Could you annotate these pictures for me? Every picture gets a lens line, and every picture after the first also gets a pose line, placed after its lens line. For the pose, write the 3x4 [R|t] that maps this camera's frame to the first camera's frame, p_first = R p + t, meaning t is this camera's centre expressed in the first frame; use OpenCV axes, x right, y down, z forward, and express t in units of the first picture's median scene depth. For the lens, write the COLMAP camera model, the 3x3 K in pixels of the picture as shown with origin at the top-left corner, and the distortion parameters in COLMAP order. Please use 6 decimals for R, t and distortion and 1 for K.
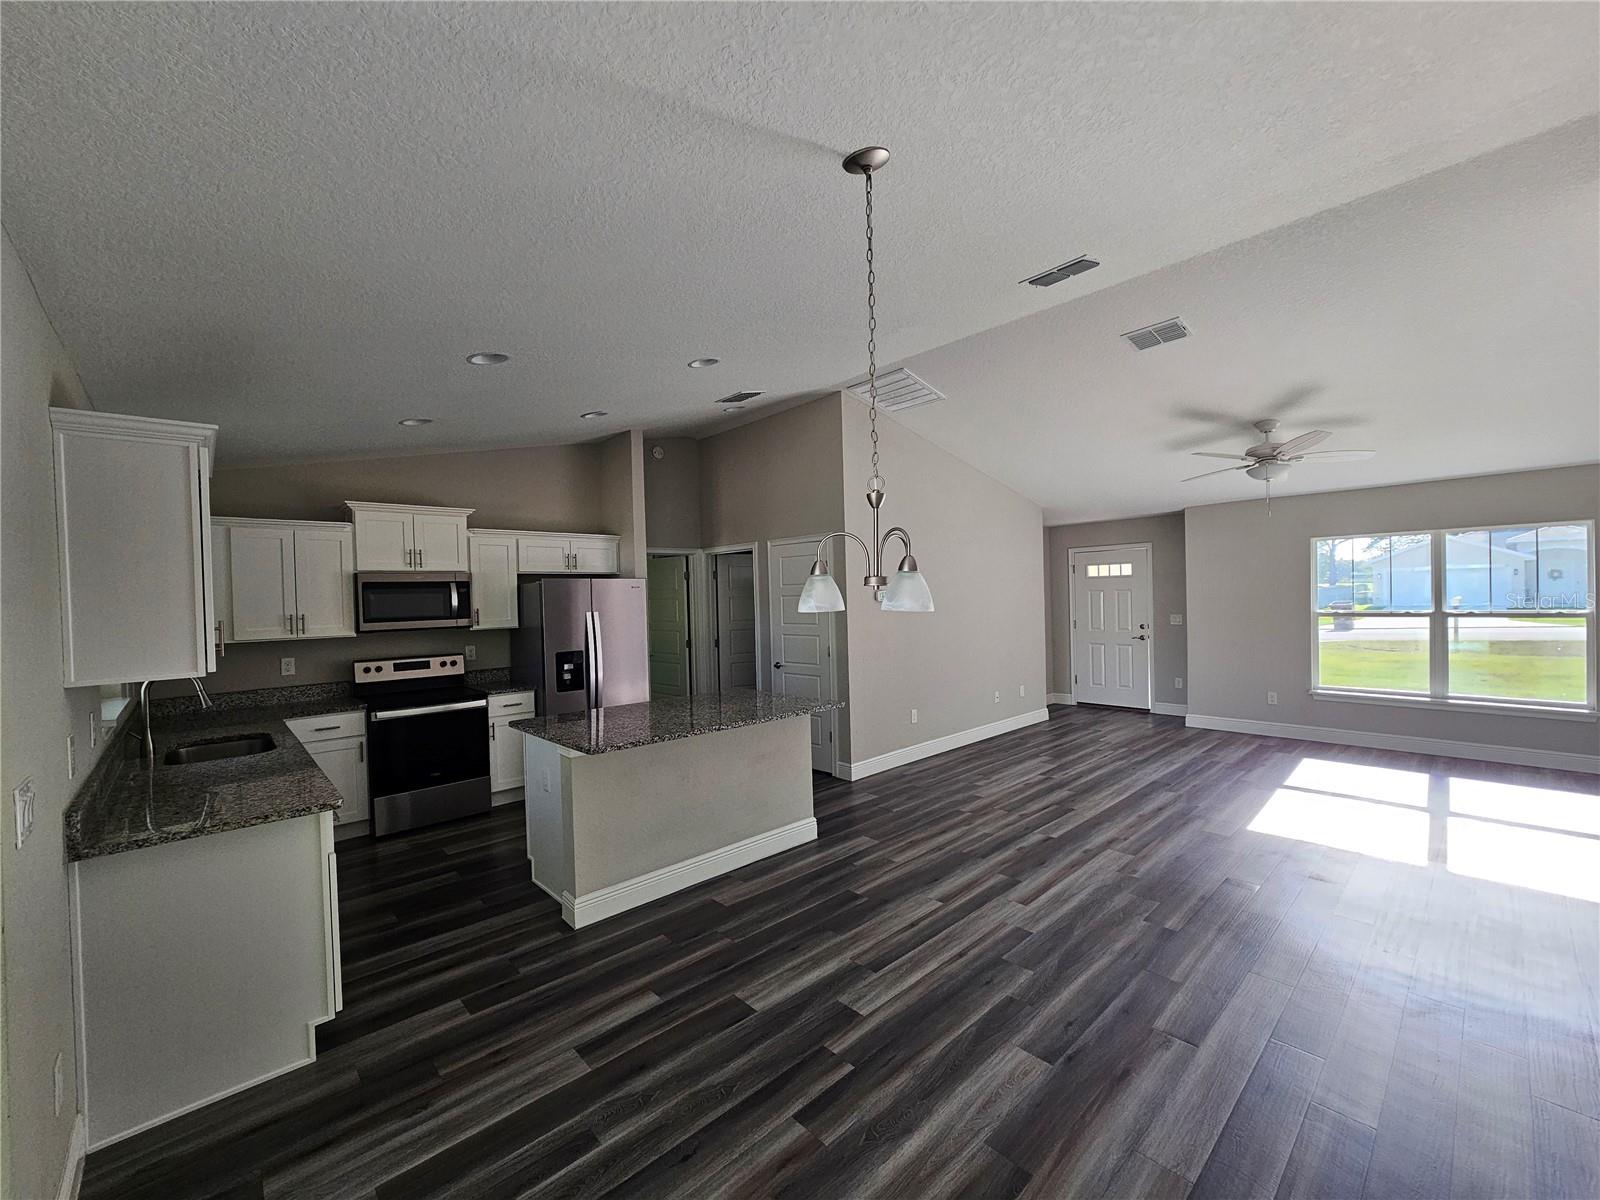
lens RADIAL K [[652.3, 0, 793.8], [0, 652.3, 605.1], [0, 0, 1]] dist [-0.003160, 0.000154]
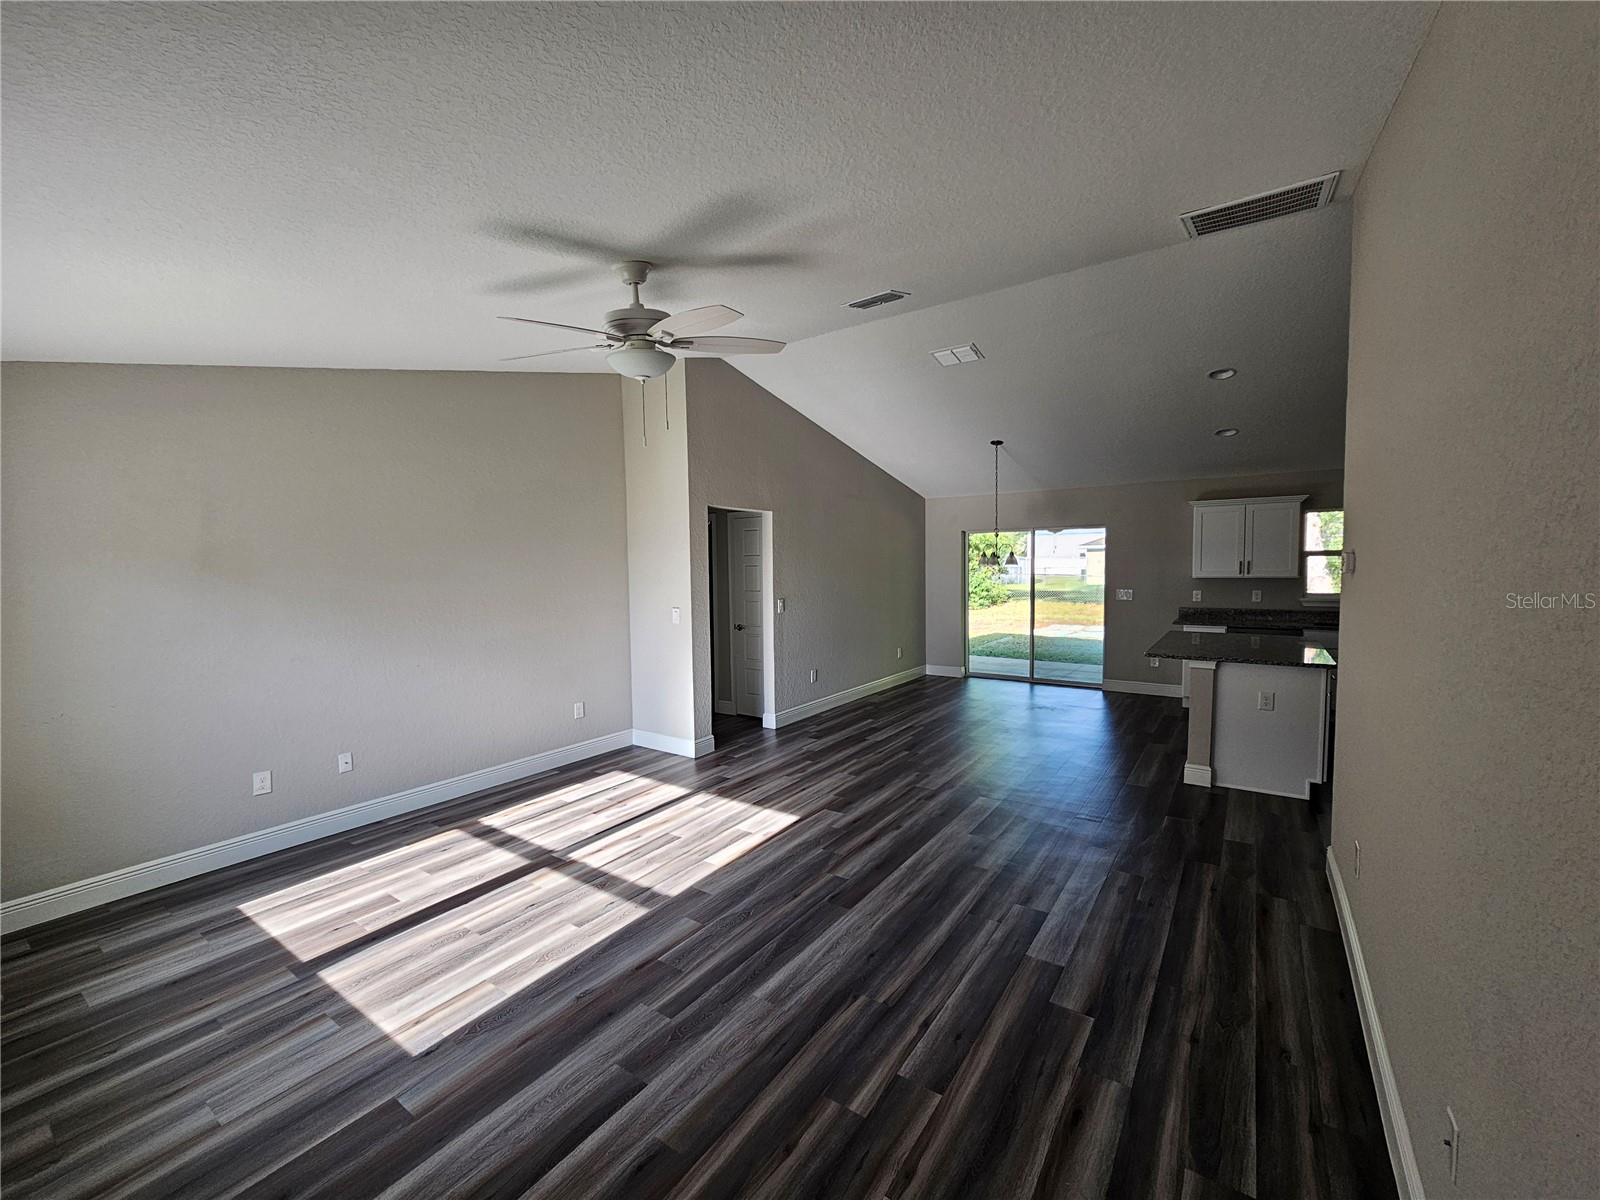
lens RADIAL K [[652.3, 0, 802.7], [0, 652.3, 607.2], [0, 0, 1]] dist [-0.003160, 0.000154]
pose [[-0.974388, 0.056557, -0.217644, 0.741432], [0.037473, 0.995161, 0.090837, -0.047510], [0.221728, 0.080355, -0.971792, 1.605770]]
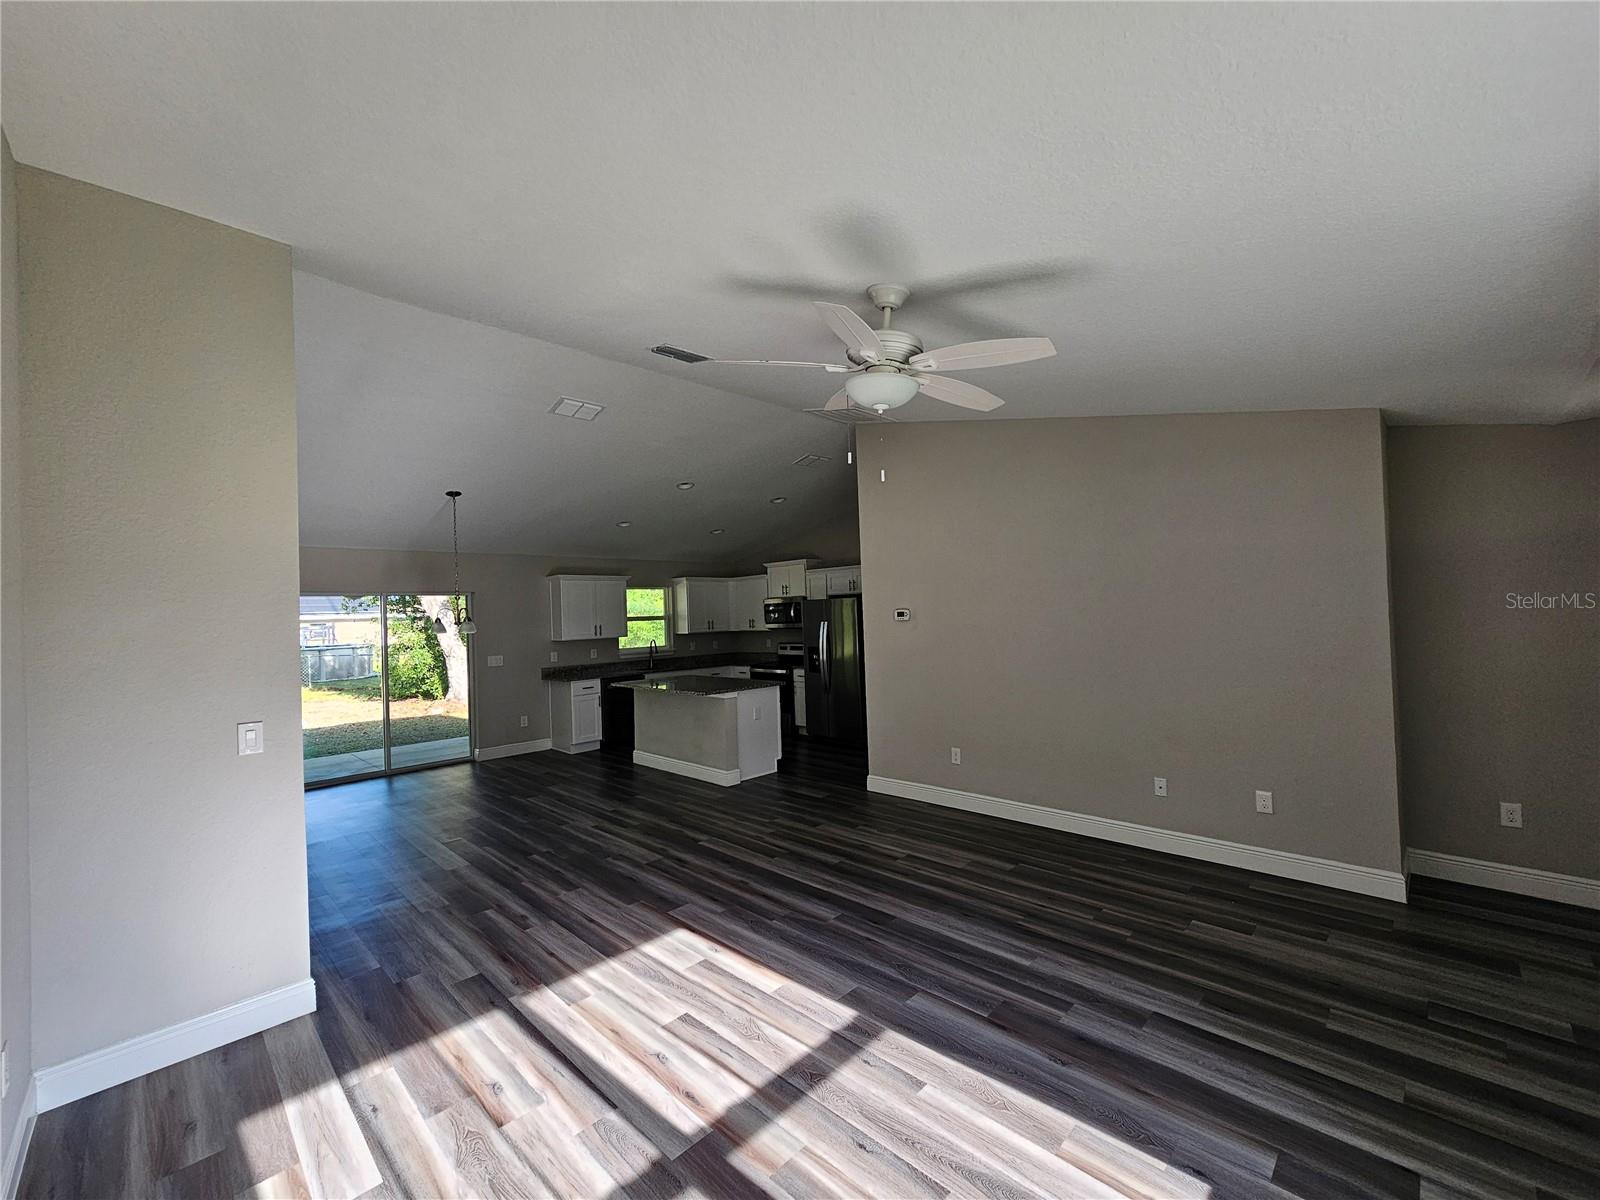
lens RADIAL K [[652.3, 0, 795.3], [0, 652.3, 601.1], [0, 0, 1]] dist [-0.003160, 0.000154]
pose [[0.046715, 0.002972, -0.998904, 1.251478], [0.015840, 0.999868, 0.003715, -0.046304], [0.998783, -0.015996, 0.046662, 0.925161]]
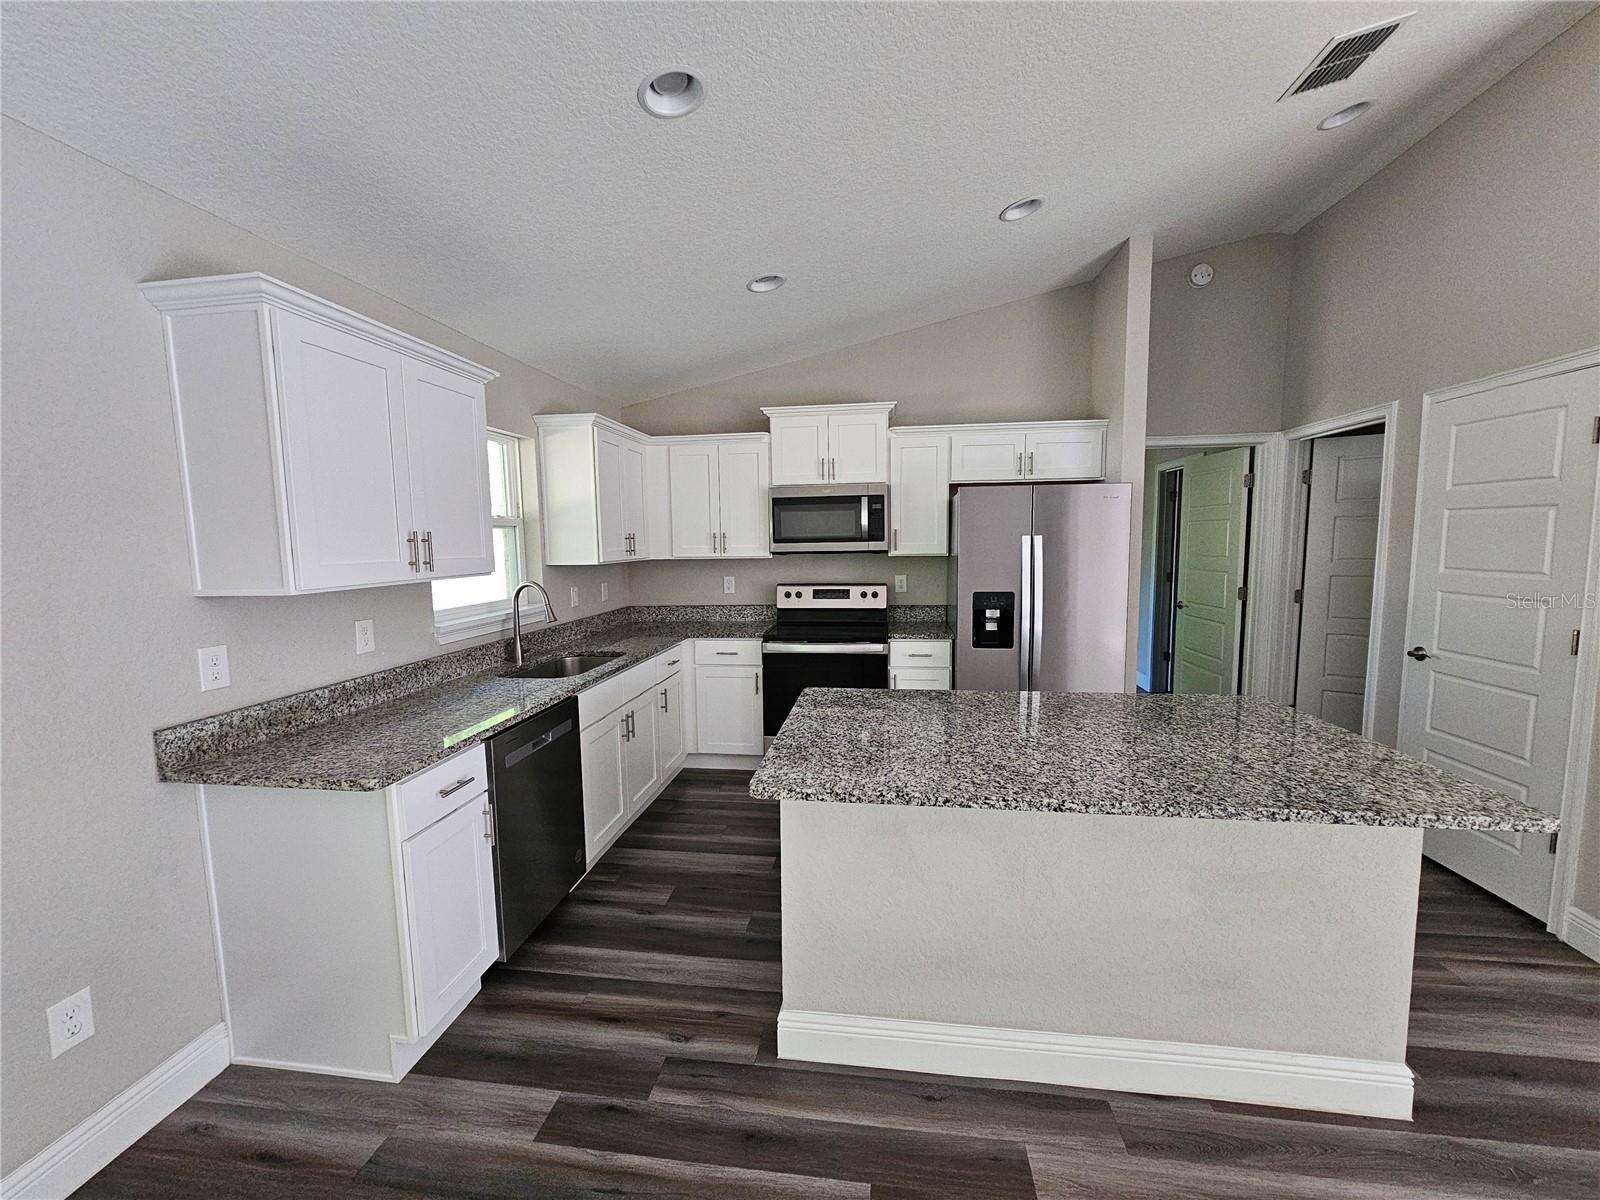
lens RADIAL K [[652.3, 0, 796.1], [0, 652.3, 603.3], [0, 0, 1]] dist [-0.003160, 0.000154]
pose [[0.632567, 0.094616, -0.768704, 0.062518], [-0.012235, 0.993607, 0.112230, 0.007536], [0.774409, -0.061588, 0.629681, 0.413477]]
